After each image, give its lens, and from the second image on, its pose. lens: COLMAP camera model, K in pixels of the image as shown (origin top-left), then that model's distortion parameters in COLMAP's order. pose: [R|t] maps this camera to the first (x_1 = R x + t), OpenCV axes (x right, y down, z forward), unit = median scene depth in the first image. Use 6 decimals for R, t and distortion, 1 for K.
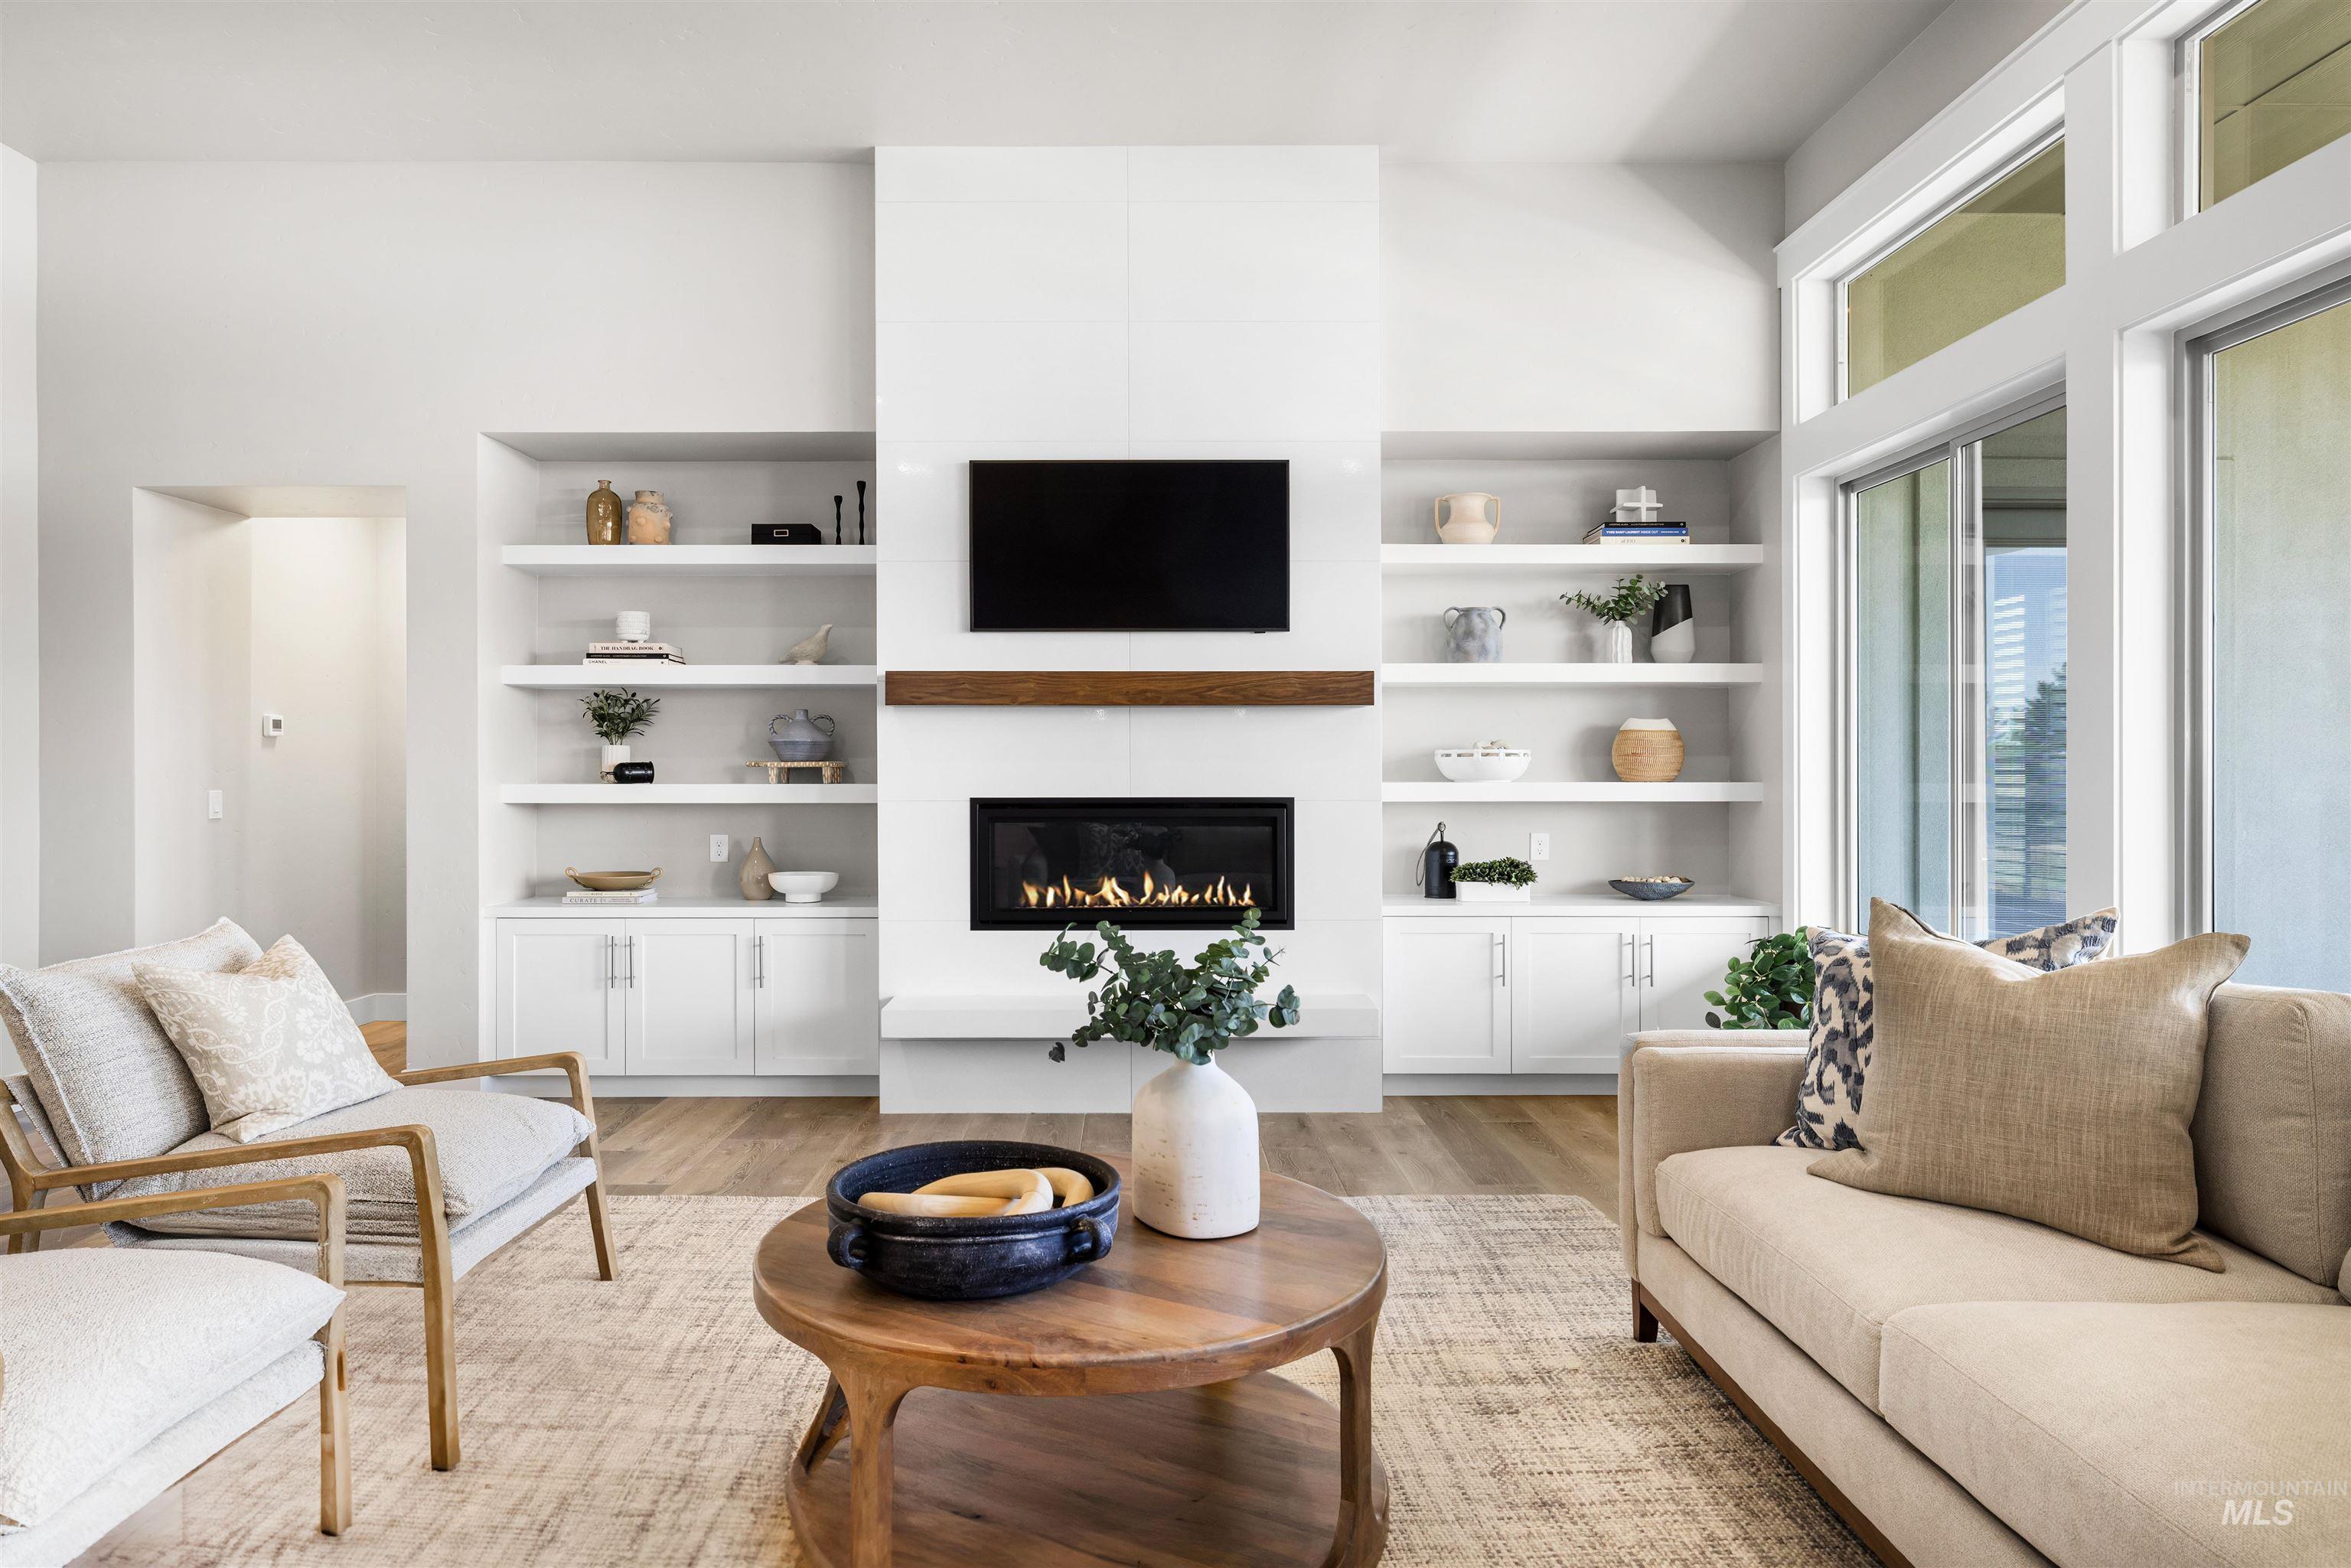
lens RADIAL K [[1290.0, 0, 1185.0], [0, 1290.0, 778.8], [0, 0, 1]] dist [0.003974, 0.000891]
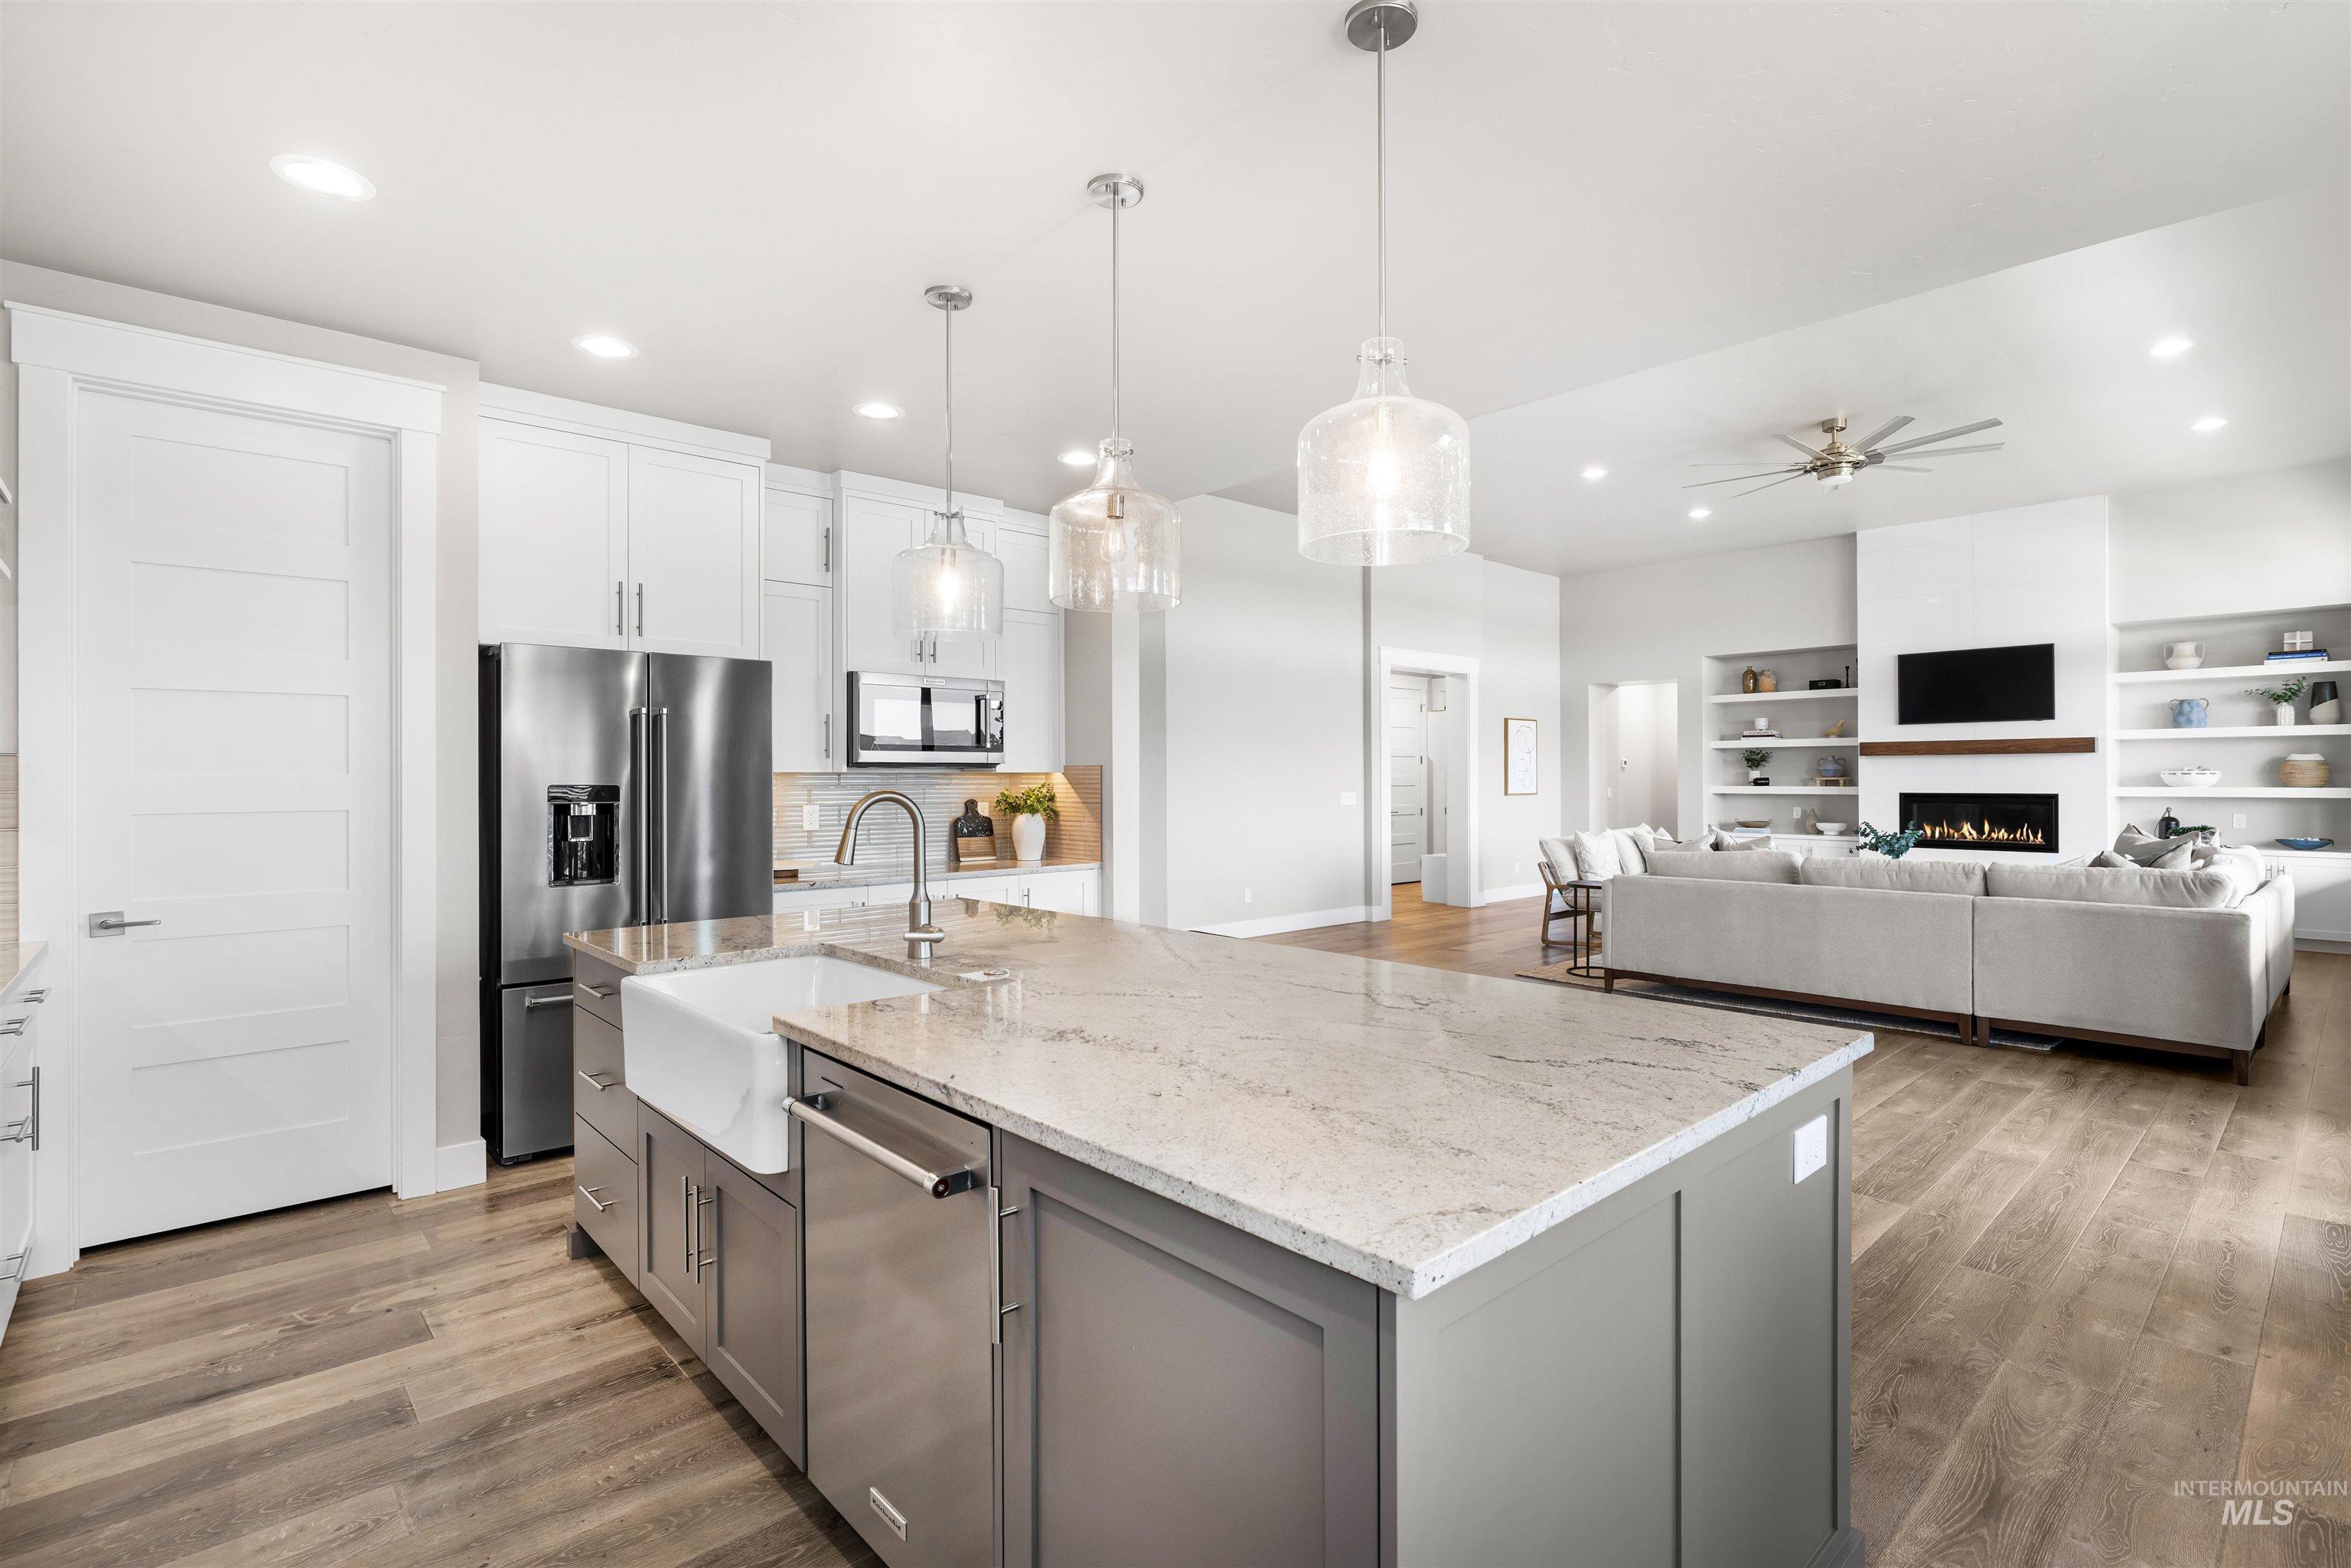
lens RADIAL K [[1085.8, 0, 1180.2], [0, 1085.8, 778.5], [0, 0, 1]] dist [-0.004323, -0.000403]
pose [[0.588173, -0.001652, -0.808733, 0.660540], [0.001721, 0.999998, -0.000790, -0.012213], [0.808733, -0.000927, 0.588175, -1.244727]]
